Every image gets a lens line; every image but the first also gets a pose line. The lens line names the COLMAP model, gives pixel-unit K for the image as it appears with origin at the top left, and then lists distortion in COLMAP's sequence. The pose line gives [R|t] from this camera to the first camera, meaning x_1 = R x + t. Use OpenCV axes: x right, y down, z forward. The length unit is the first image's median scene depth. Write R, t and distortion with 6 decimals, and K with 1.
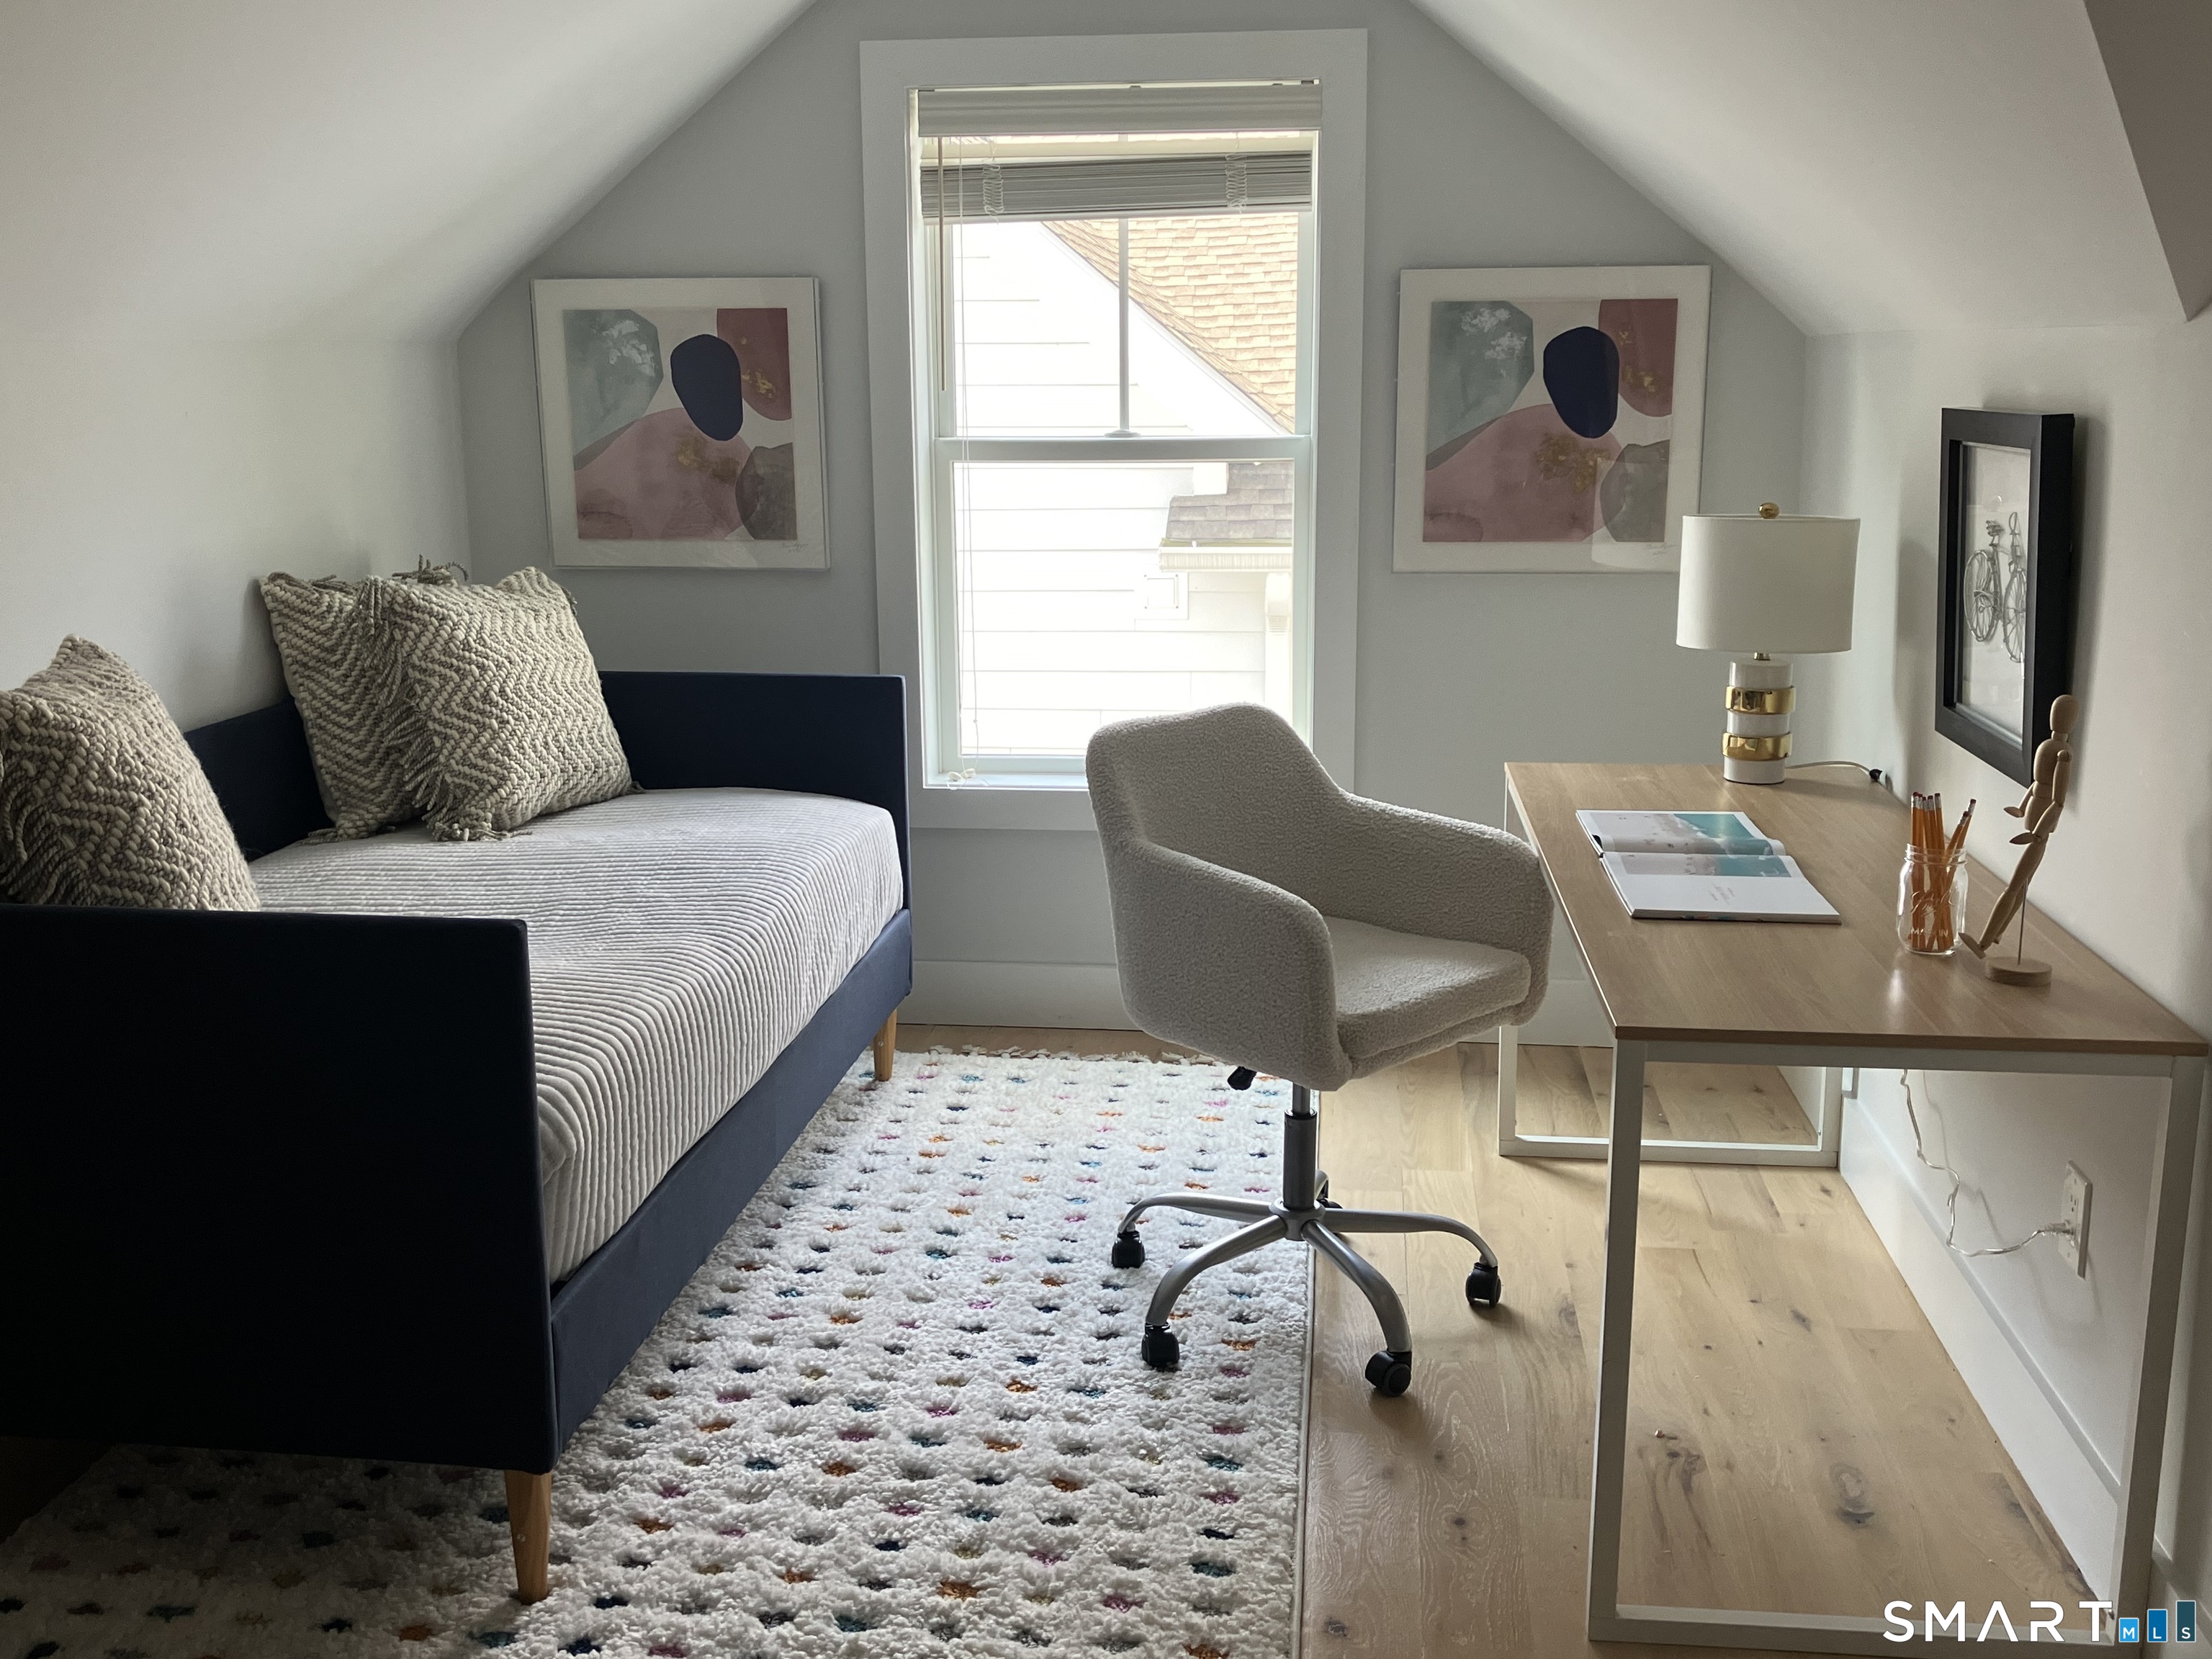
lens RADIAL K [[2182.1, 0, 1089.3], [0, 2182.1, 822.2], [0, 0, 1]] dist [0.100927, -0.273673]
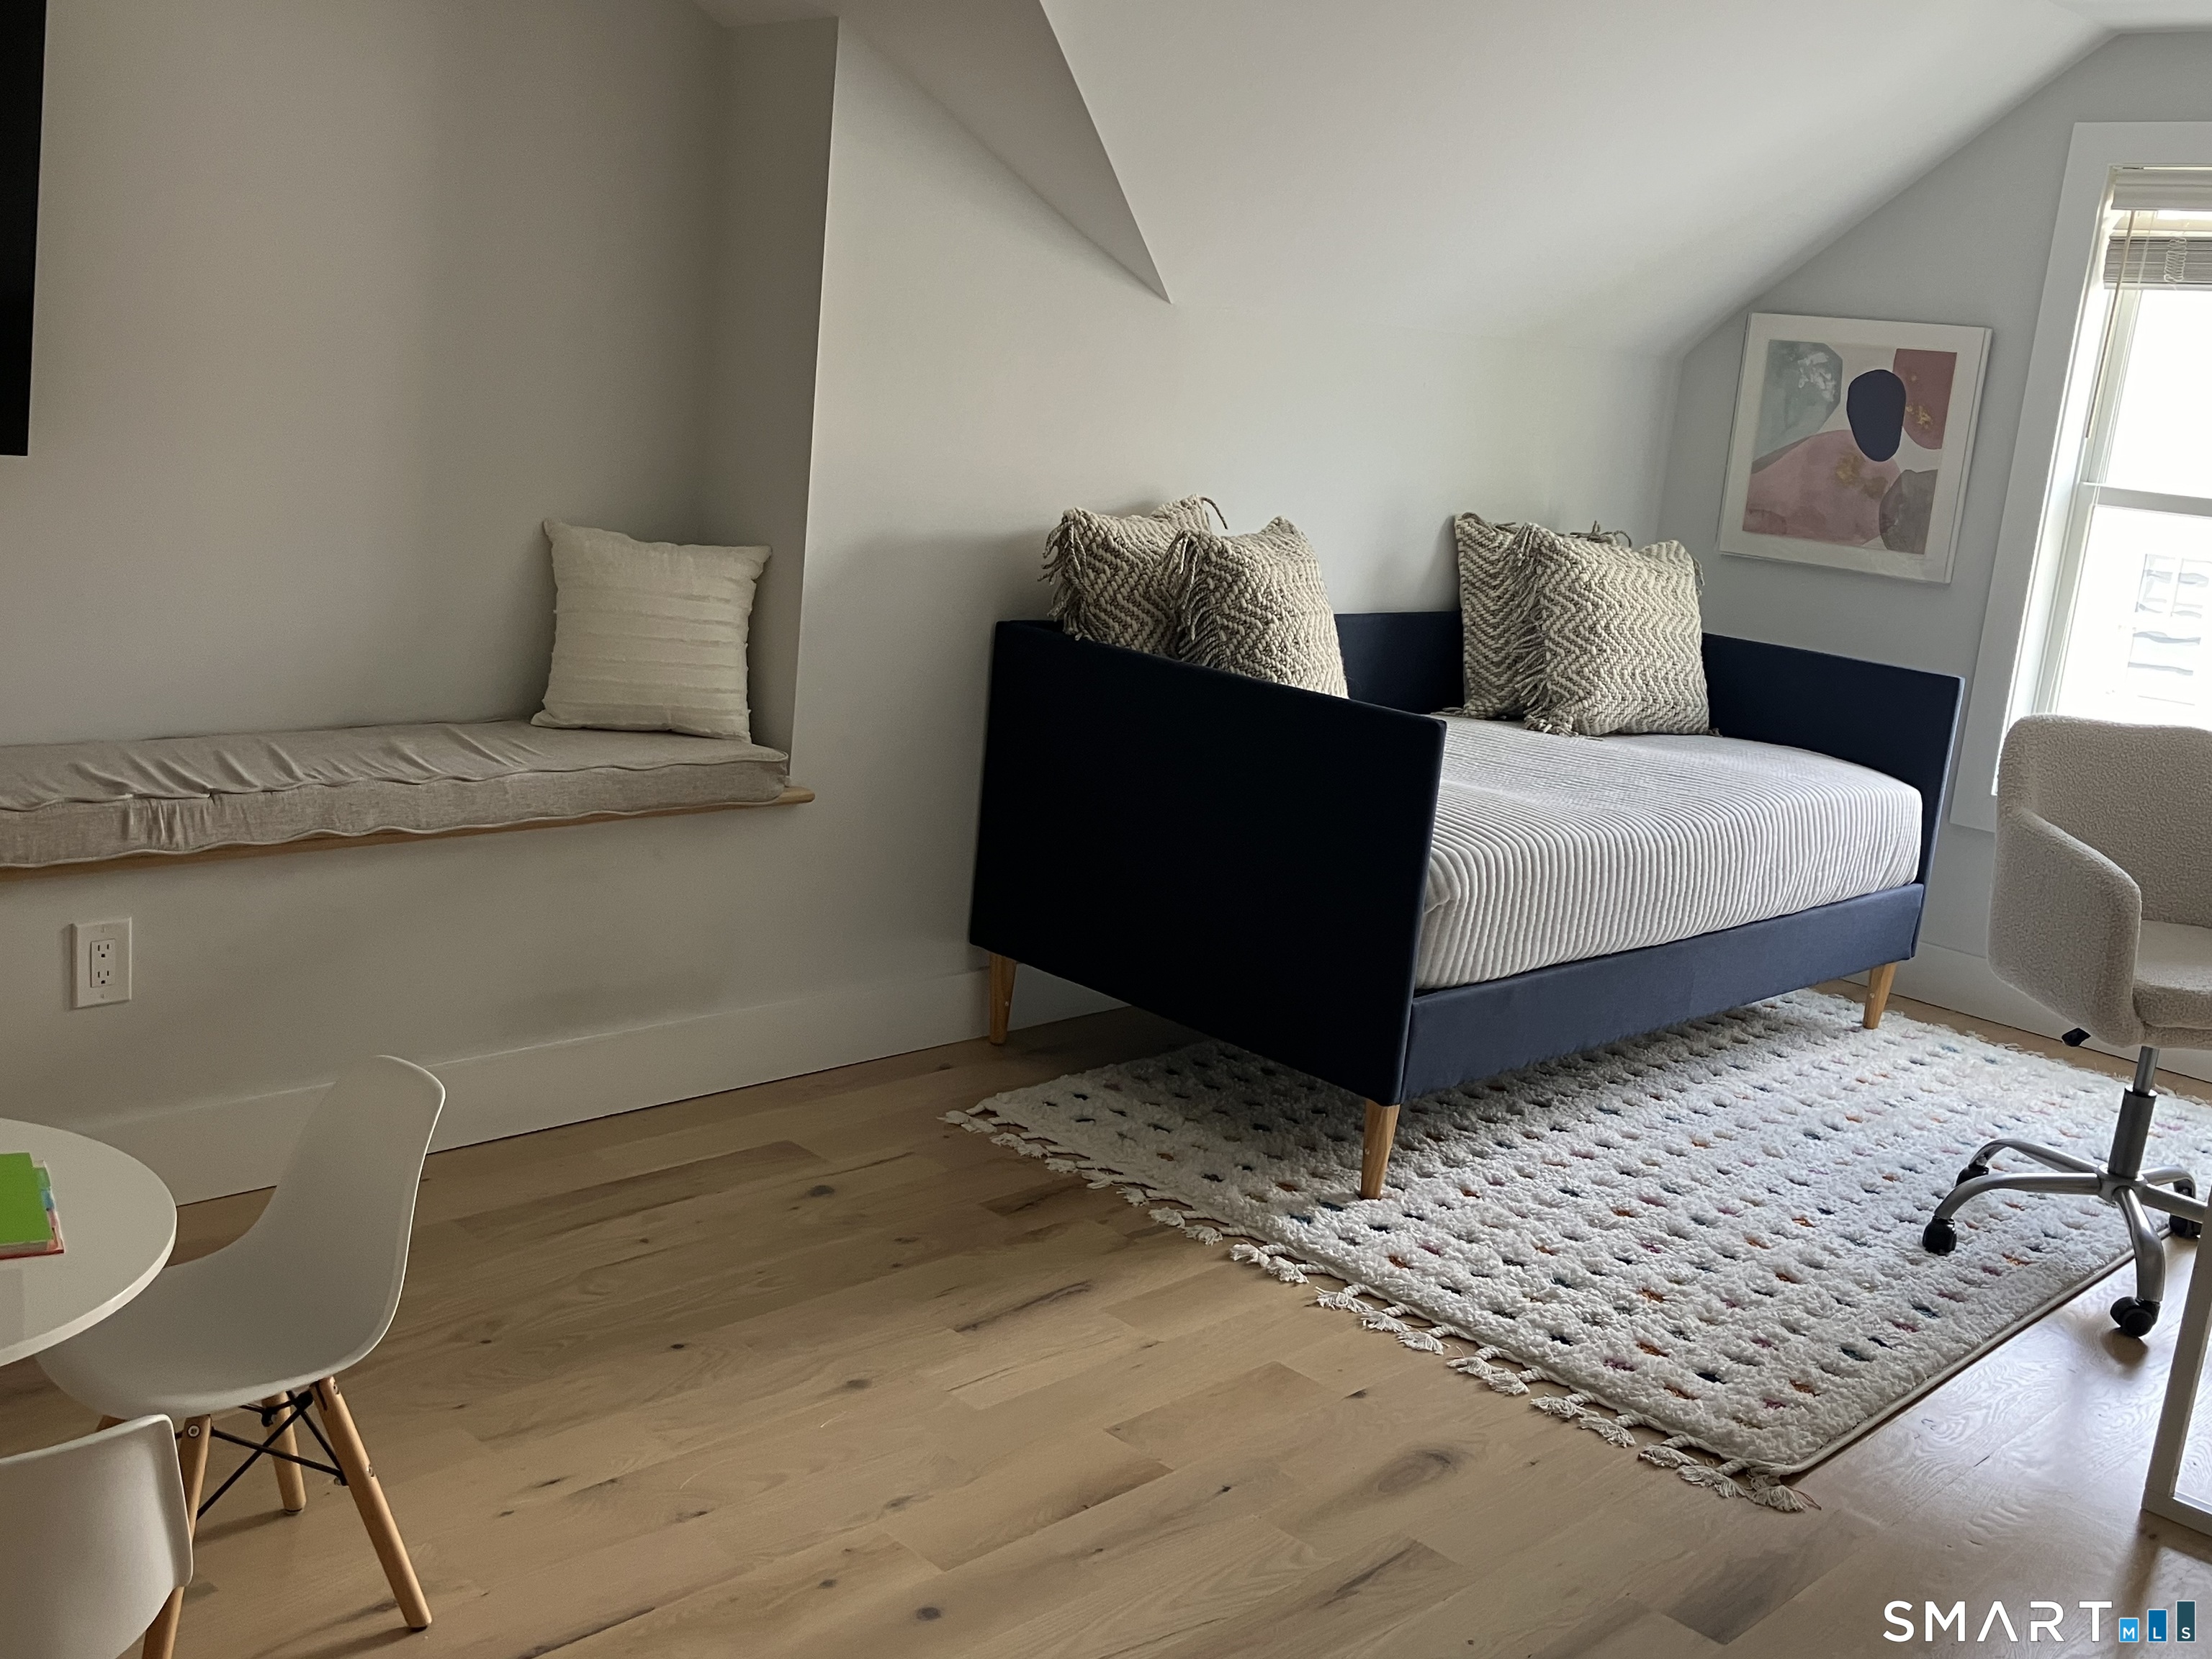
lens RADIAL K [[2166.1, 0, 1106.0], [0, 2166.1, 829.5], [0, 0, 1]] dist [0.209576, -0.711685]
pose [[0.795198, 0.210445, -0.568659, 0.247877], [-0.223107, 0.973596, 0.048314, 0.058426], [0.563812, 0.088452, 0.821153, -0.192316]]
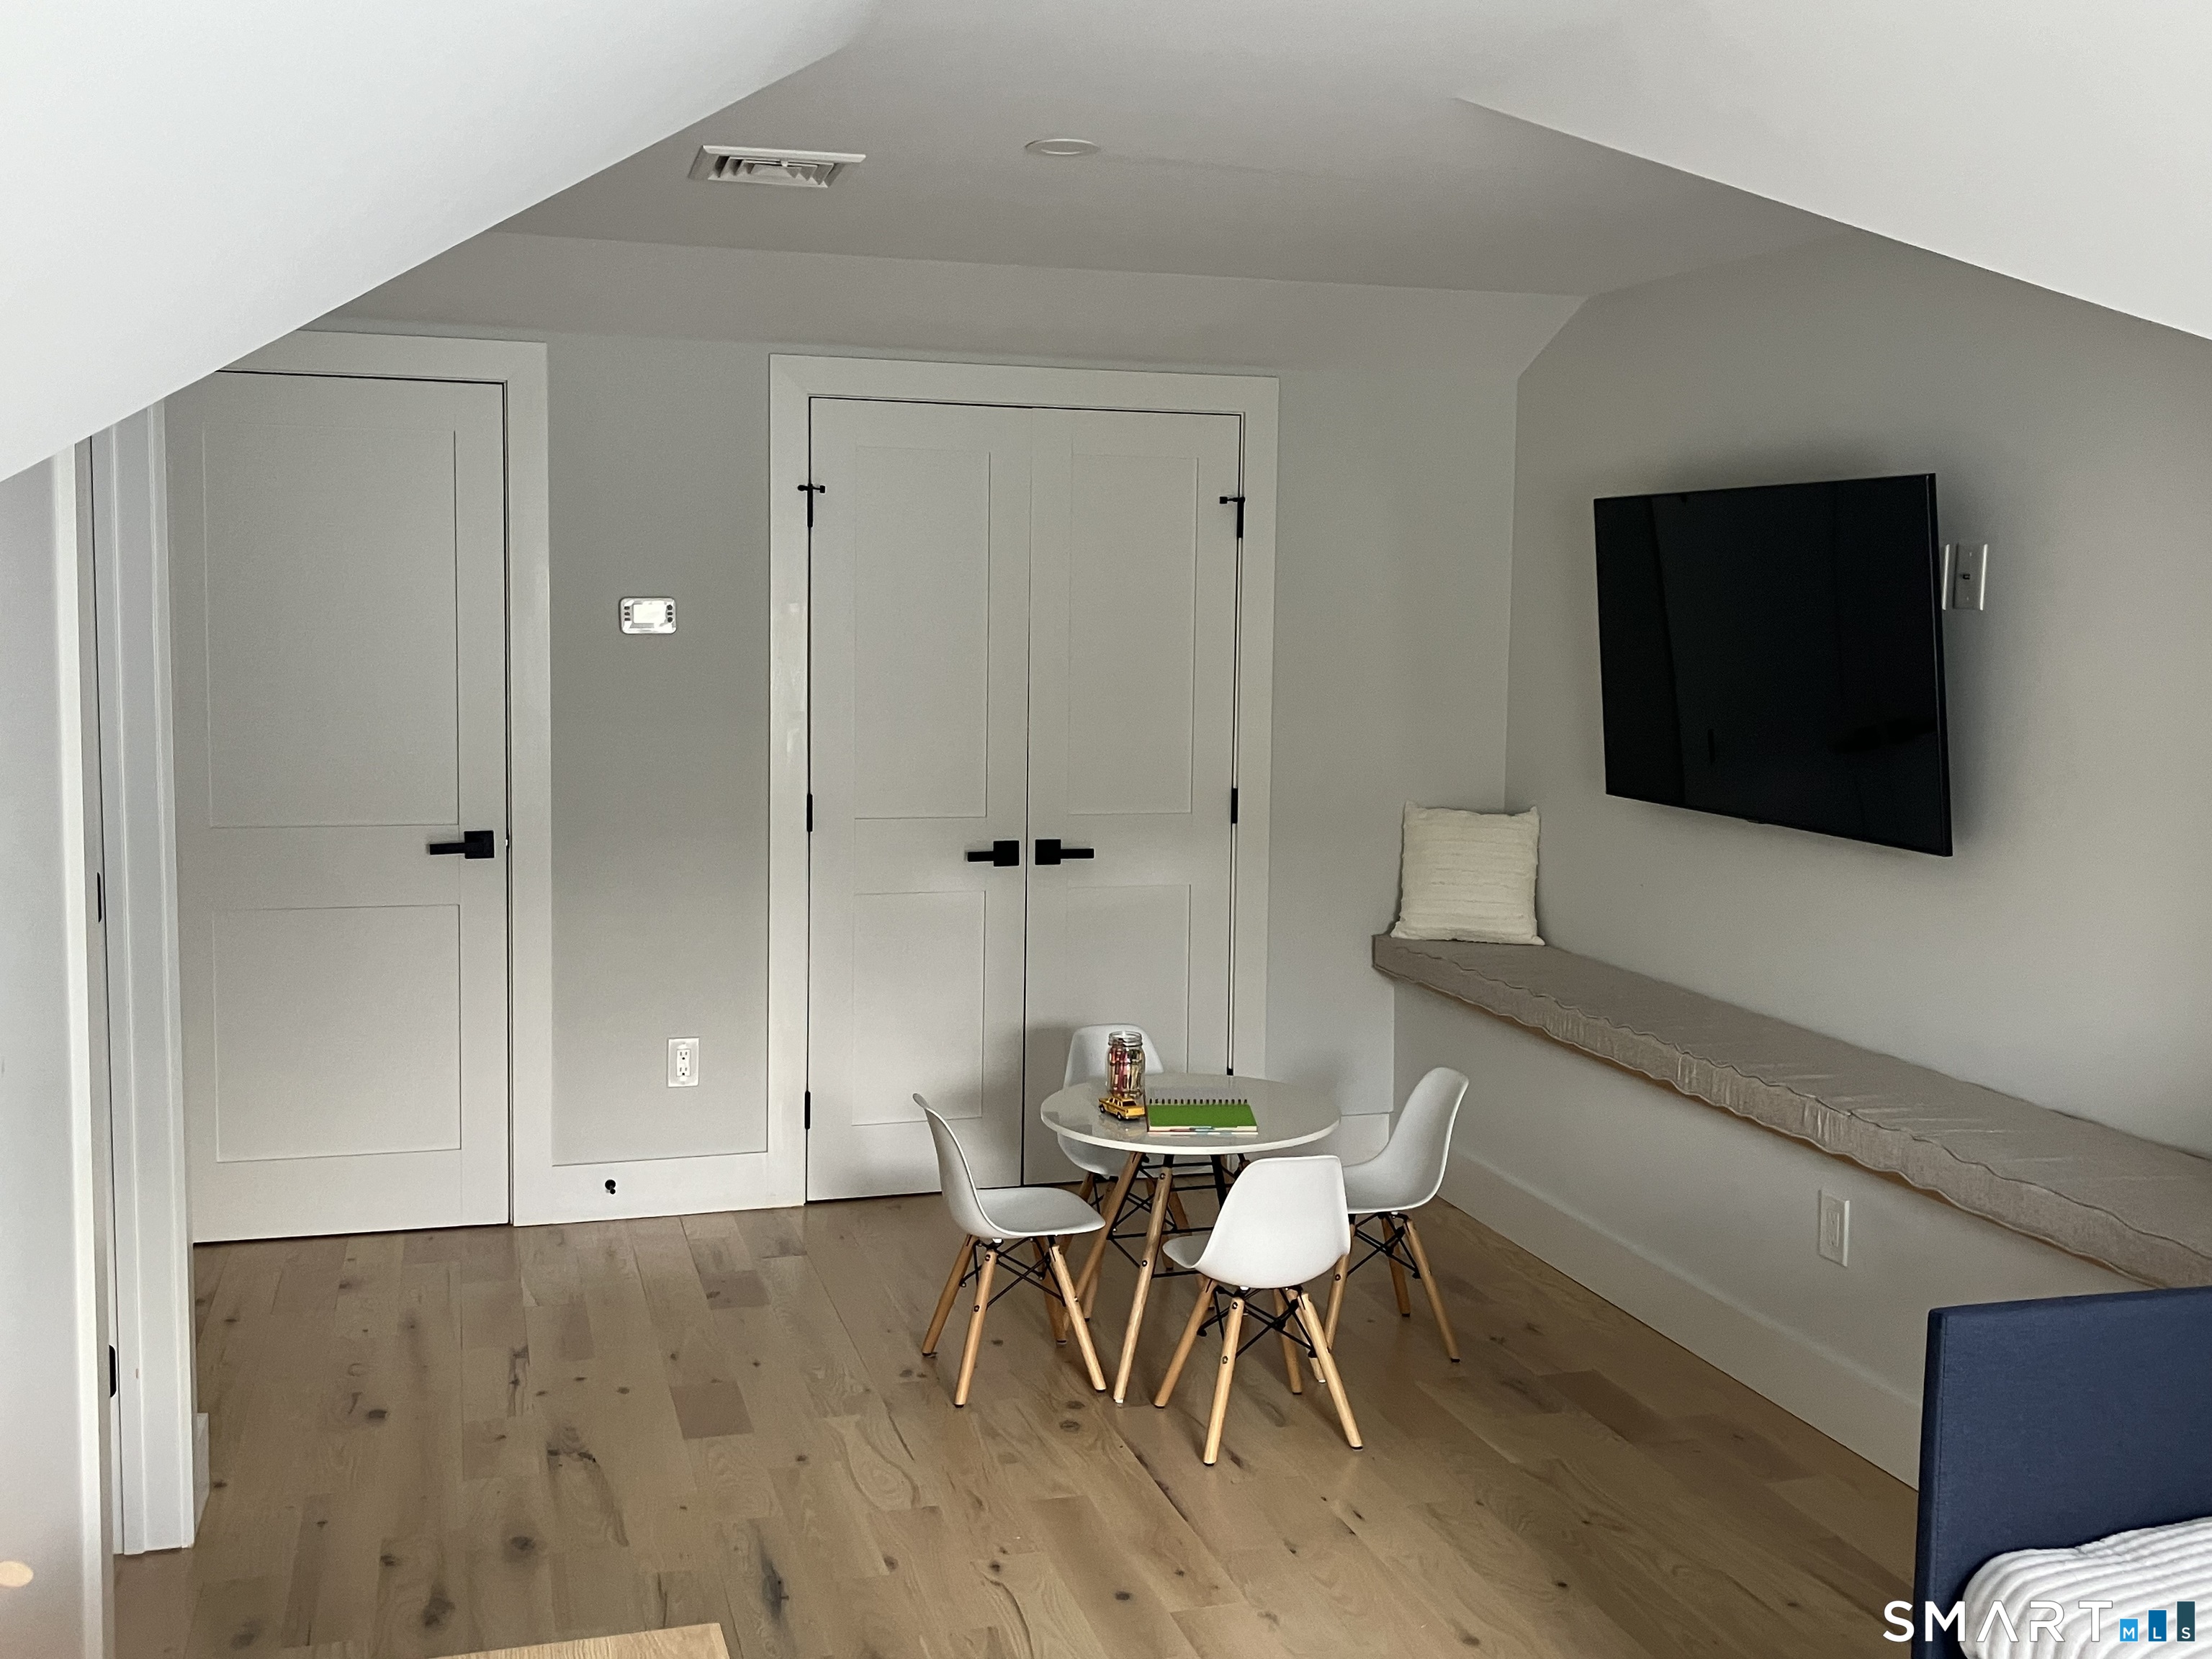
lens RADIAL K [[2182.1, 0, 1089.3], [0, 2182.1, 822.2], [0, 0, 1]] dist [0.100927, -0.273673]
pose [[-0.917690, 0.029562, -0.396197, 0.247970], [-0.092562, 0.953878, 0.285570, -0.223630], [0.386365, 0.298737, -0.872627, 0.976114]]
